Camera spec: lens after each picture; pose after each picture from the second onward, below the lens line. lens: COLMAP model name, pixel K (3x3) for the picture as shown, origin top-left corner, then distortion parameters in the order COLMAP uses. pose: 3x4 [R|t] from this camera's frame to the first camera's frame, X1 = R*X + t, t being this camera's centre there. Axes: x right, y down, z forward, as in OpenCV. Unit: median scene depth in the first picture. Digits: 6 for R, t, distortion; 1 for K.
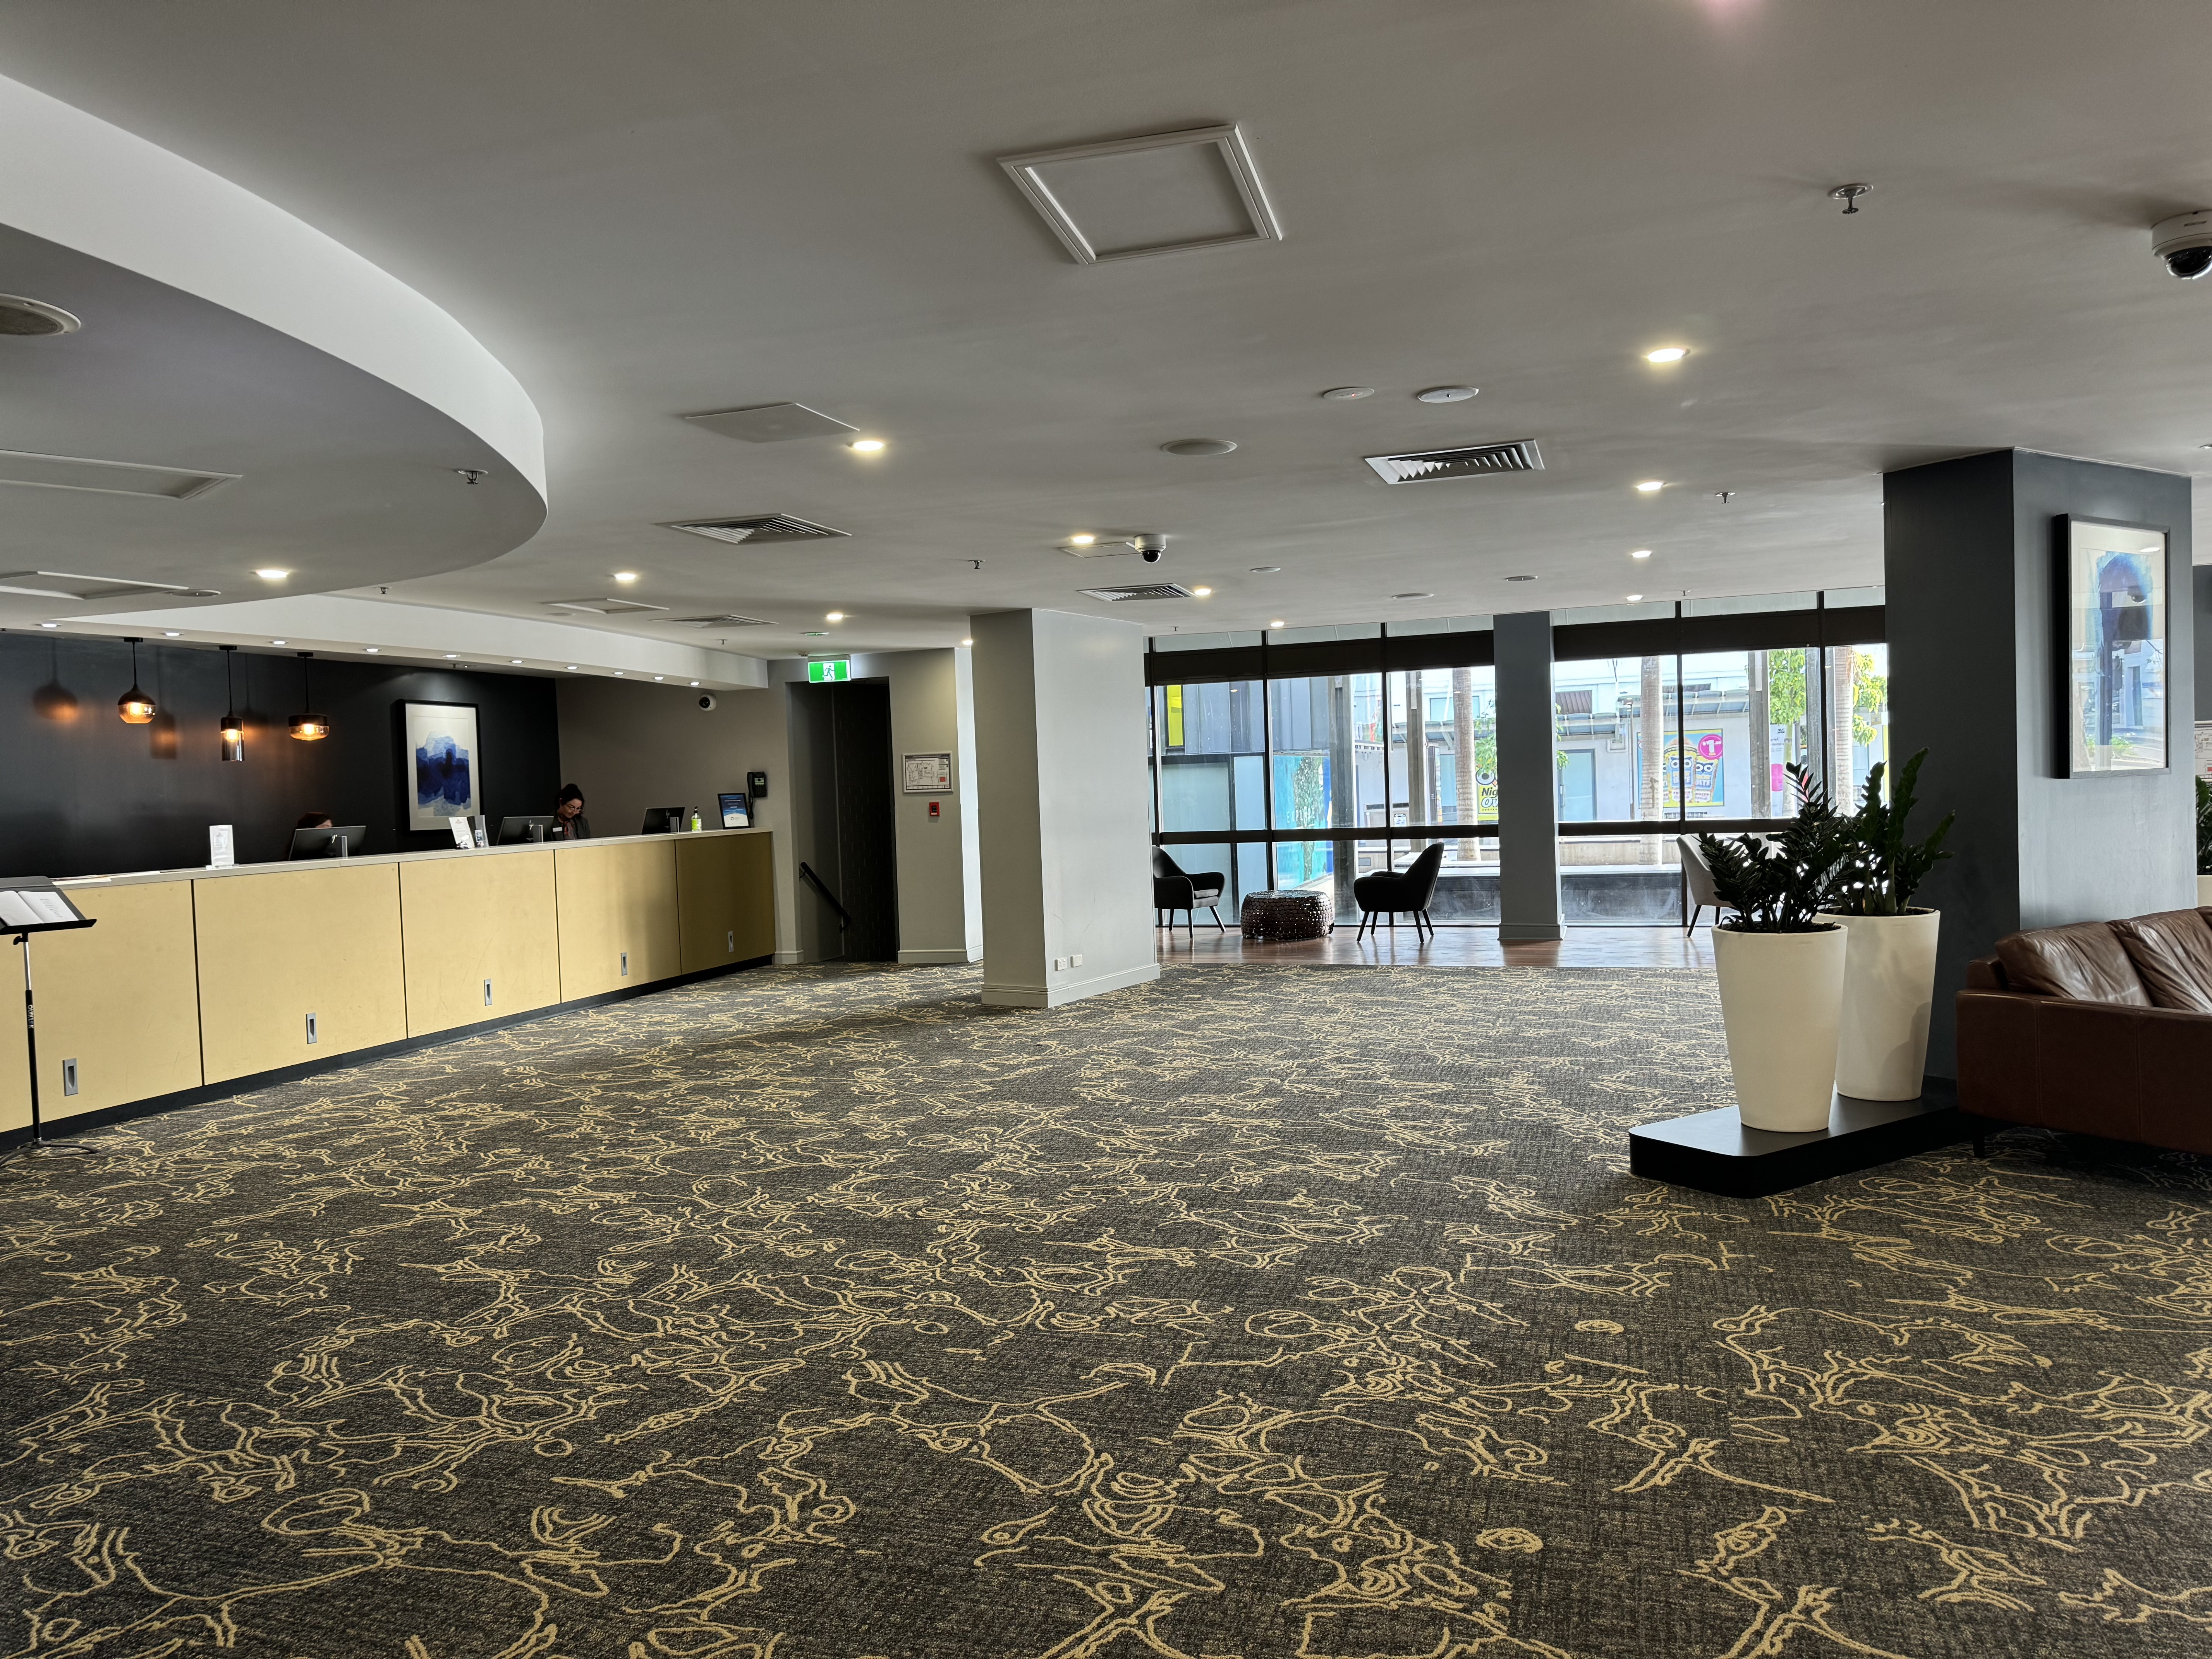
lens RADIAL K [[1533.4, 0, 1110.0], [0, 1533.4, 829.6], [0, 0, 1]] dist [0.008887, -0.037622]
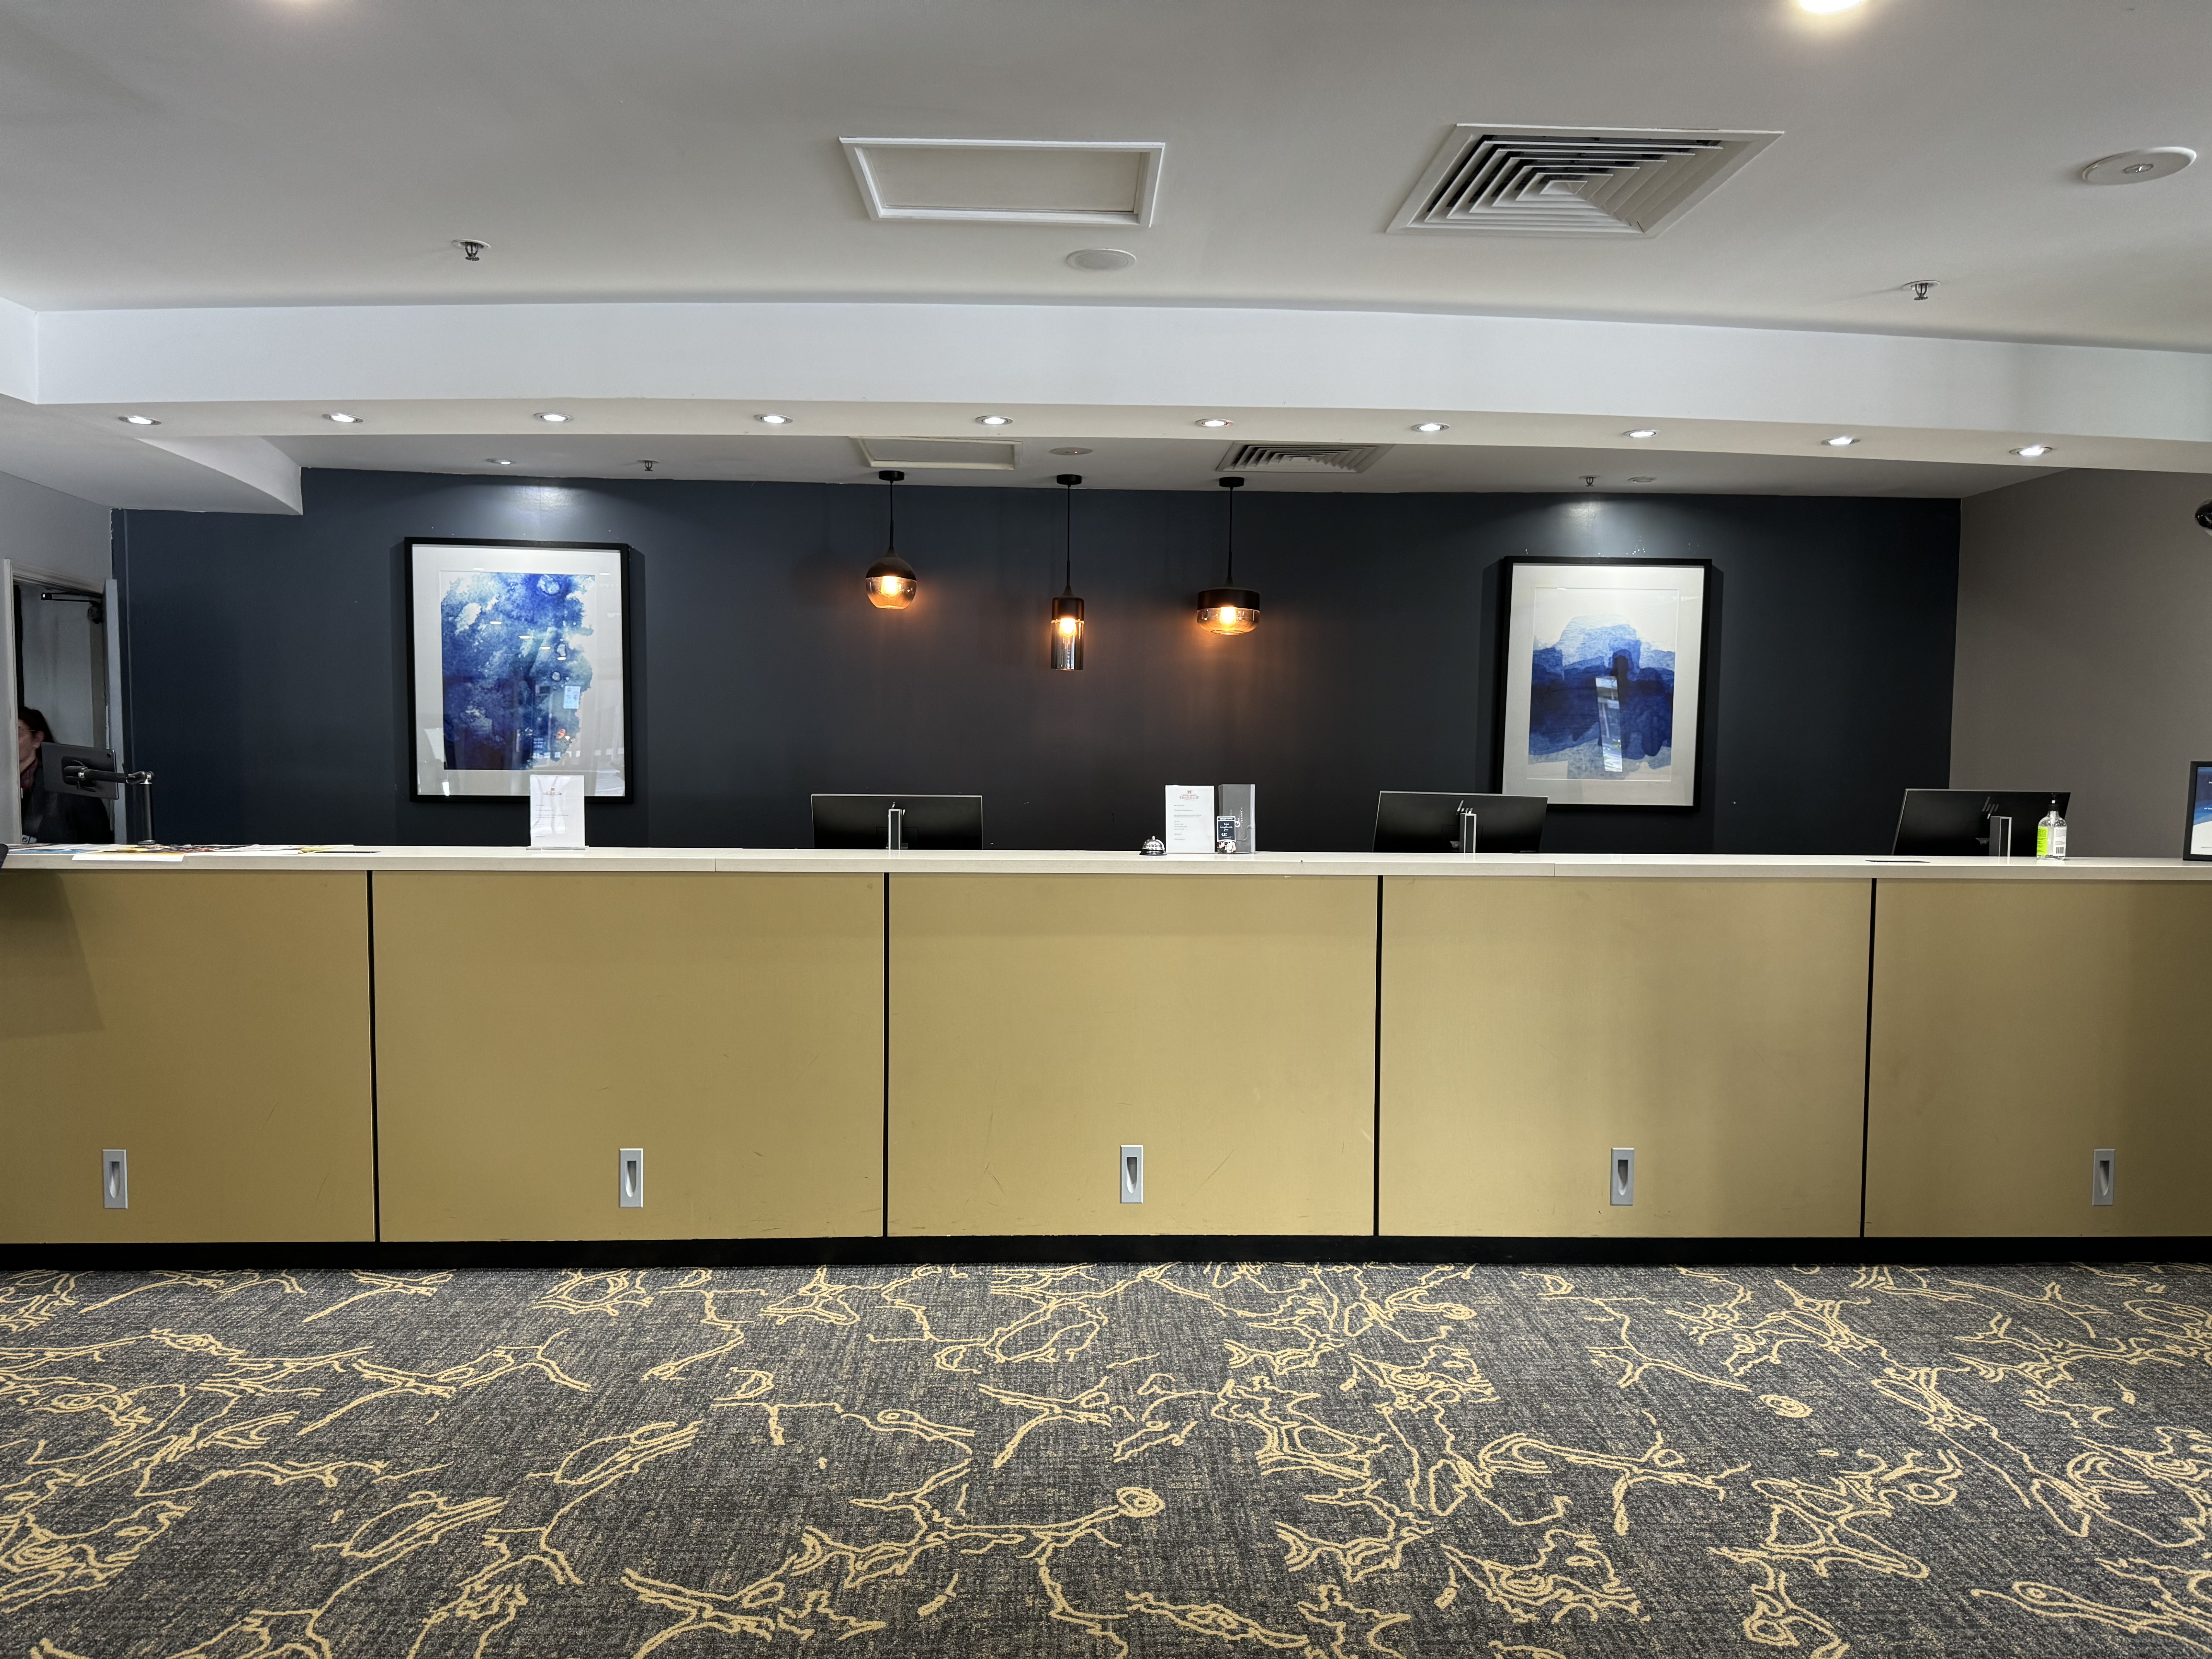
lens RADIAL K [[1533.4, 0, 1099.9], [0, 1533.4, 832.8], [0, 0, 1]] dist [0.008887, -0.037622]
pose [[0.313652, 0.090390, -0.945226, 0.007242], [-0.047988, 0.995696, 0.079292, -0.023981], [0.948325, 0.020489, 0.316640, 0.675706]]
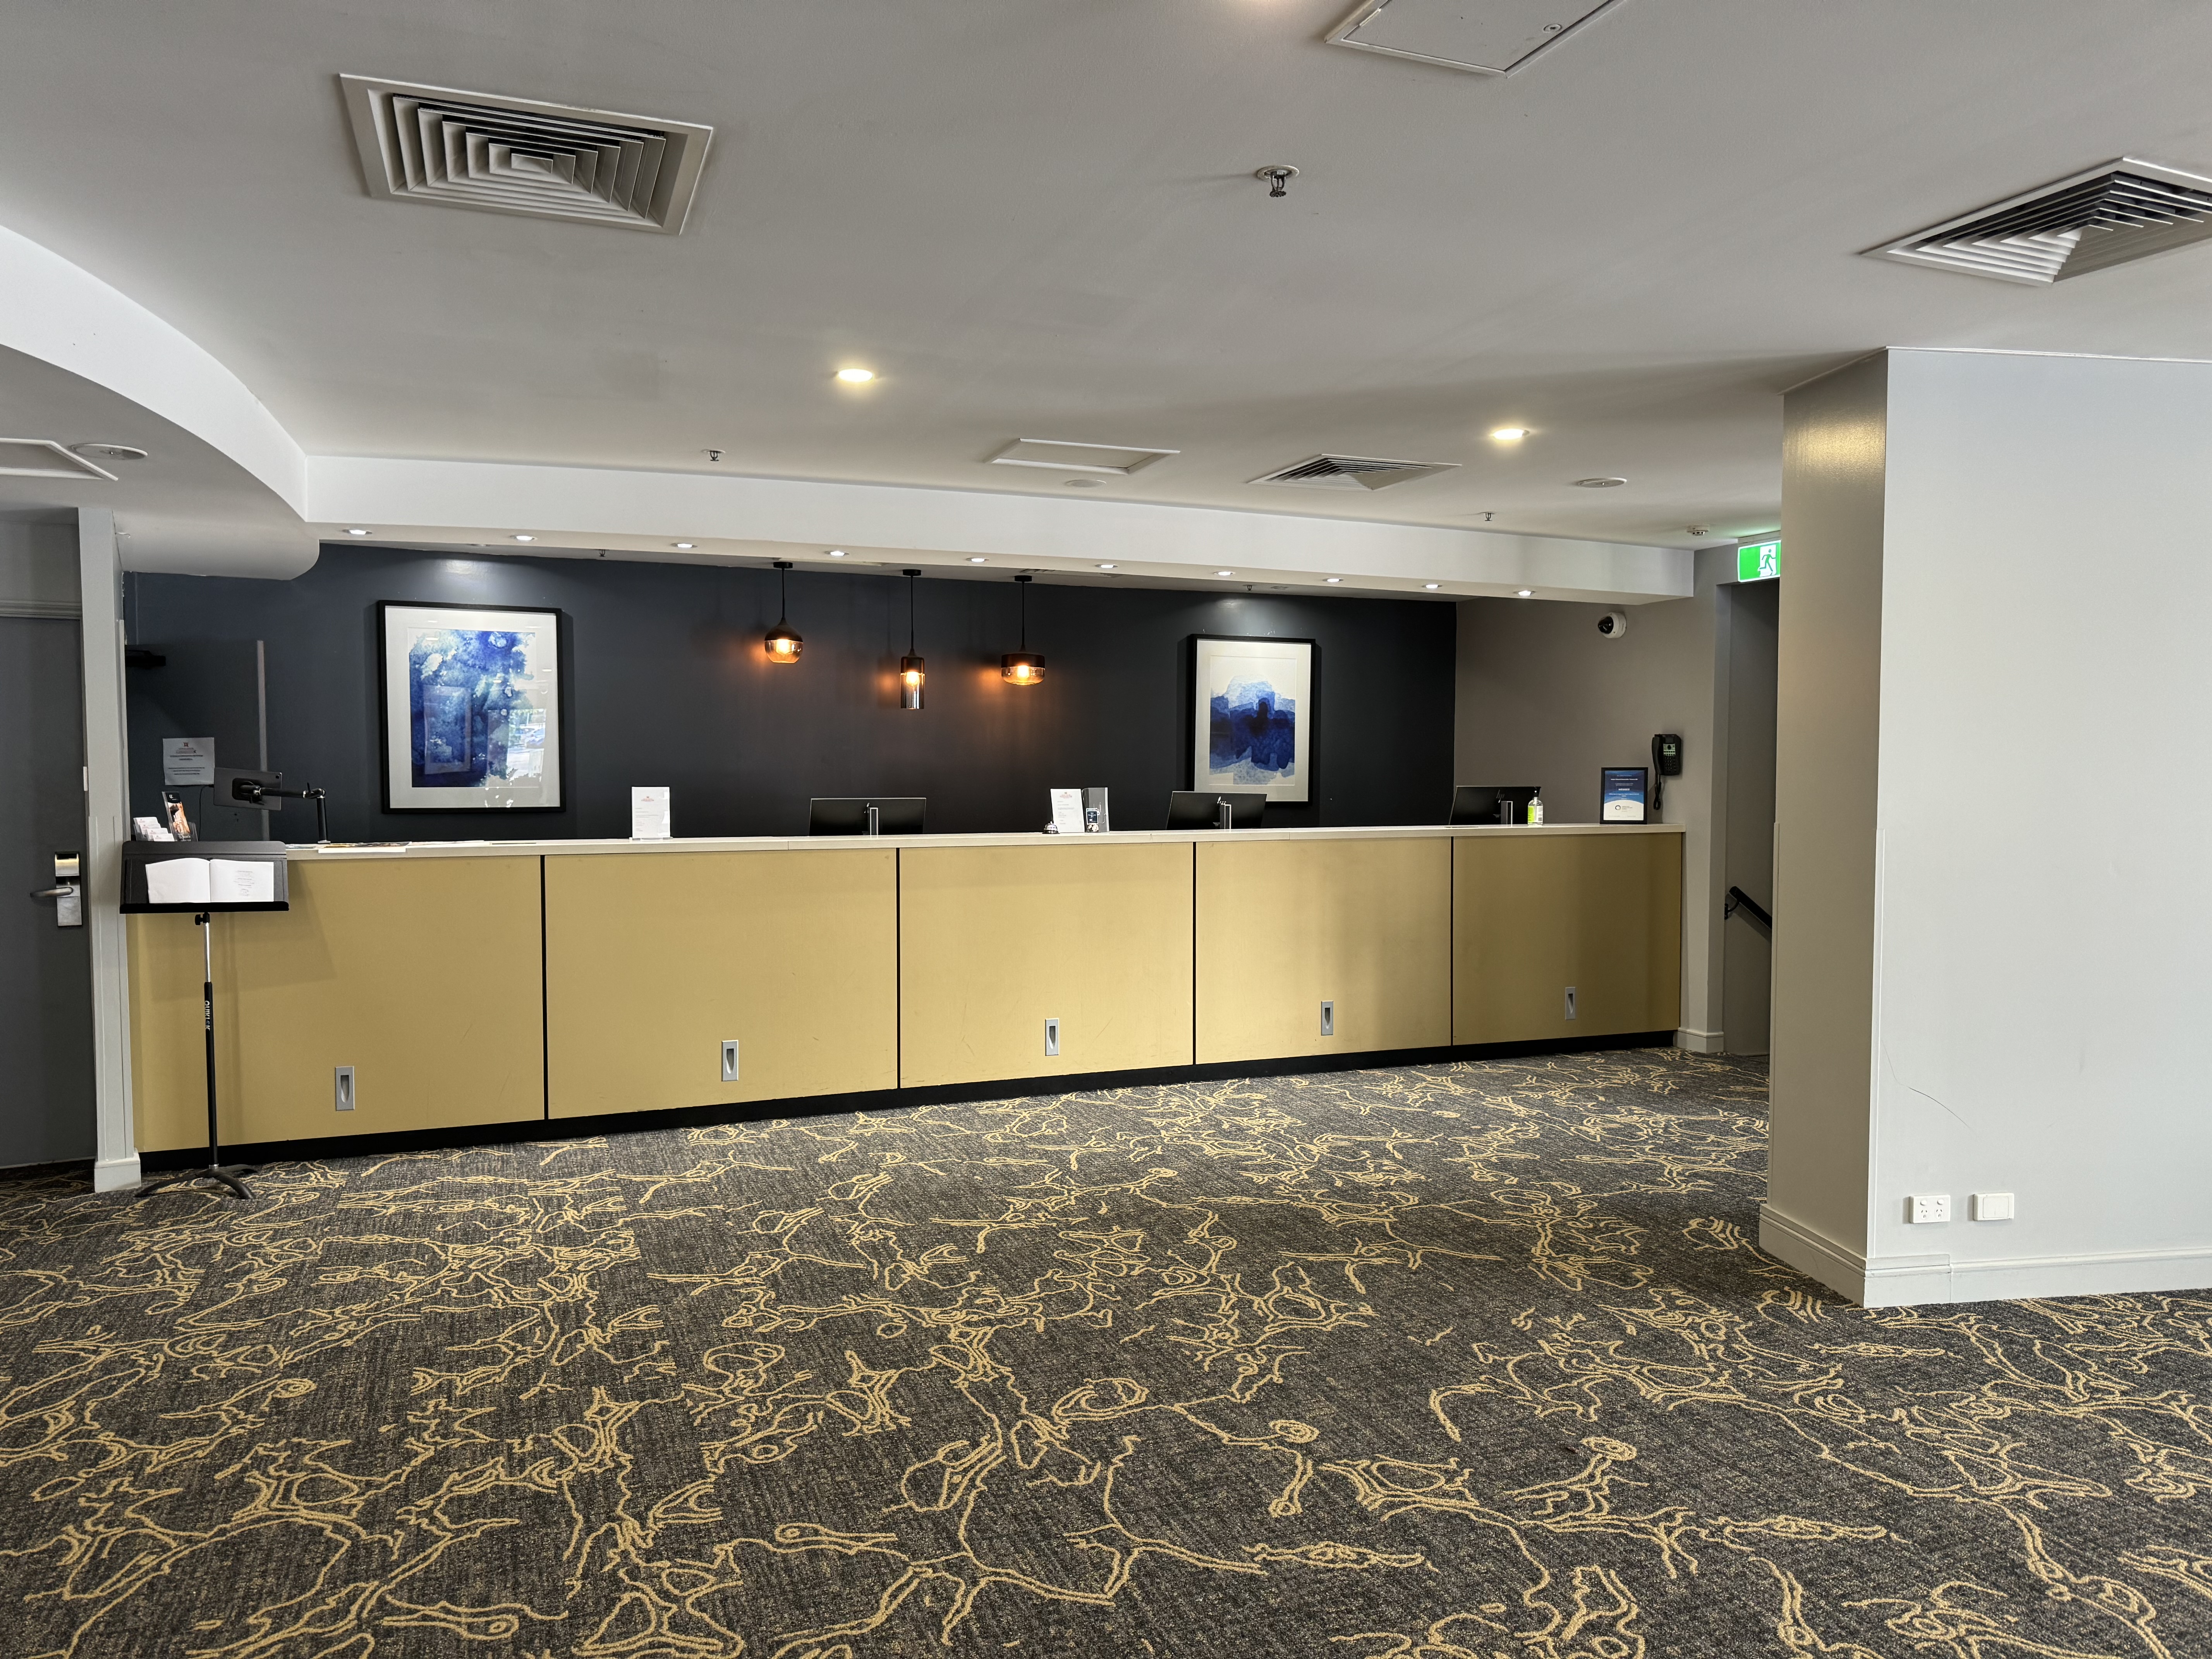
lens RADIAL K [[1533.4, 0, 1083.2], [0, 1533.4, 832.2], [0, 0, 1]] dist [0.008887, -0.037622]
pose [[0.612314, 0.067630, -0.787717, 0.125087], [-0.045217, 0.997699, 0.050510, -0.019996], [0.789321, 0.004690, 0.613963, 0.458639]]
